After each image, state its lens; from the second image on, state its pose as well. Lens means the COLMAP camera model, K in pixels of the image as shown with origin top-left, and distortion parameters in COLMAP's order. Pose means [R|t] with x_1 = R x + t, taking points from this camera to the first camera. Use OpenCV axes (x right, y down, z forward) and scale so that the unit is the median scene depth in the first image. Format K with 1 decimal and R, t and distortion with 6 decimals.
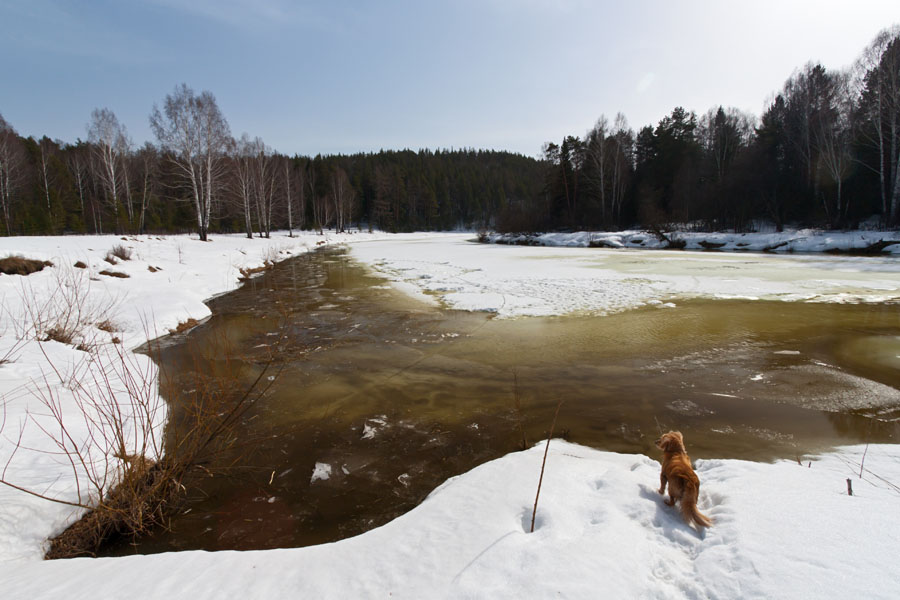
lens RADIAL K [[411.2, 0, 450.0], [0, 411.2, 300.0], [0, 0, 1]] dist [0.000343, 0.000108]
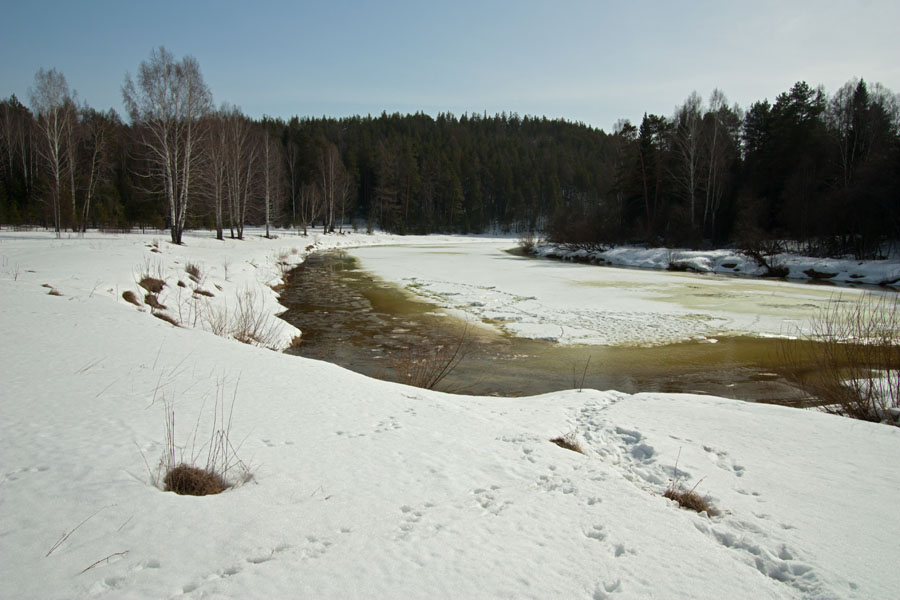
lens RADIAL K [[679.5, 0, 450.8], [0, 679.5, 318.4], [0, 0, 1]] dist [-0.006706, -0.003802]
pose [[0.999144, 0.038919, -0.013994, -0.035924], [-0.039224, 0.998985, -0.022168, 0.004860], [0.013117, 0.022698, 0.999656, -0.206206]]
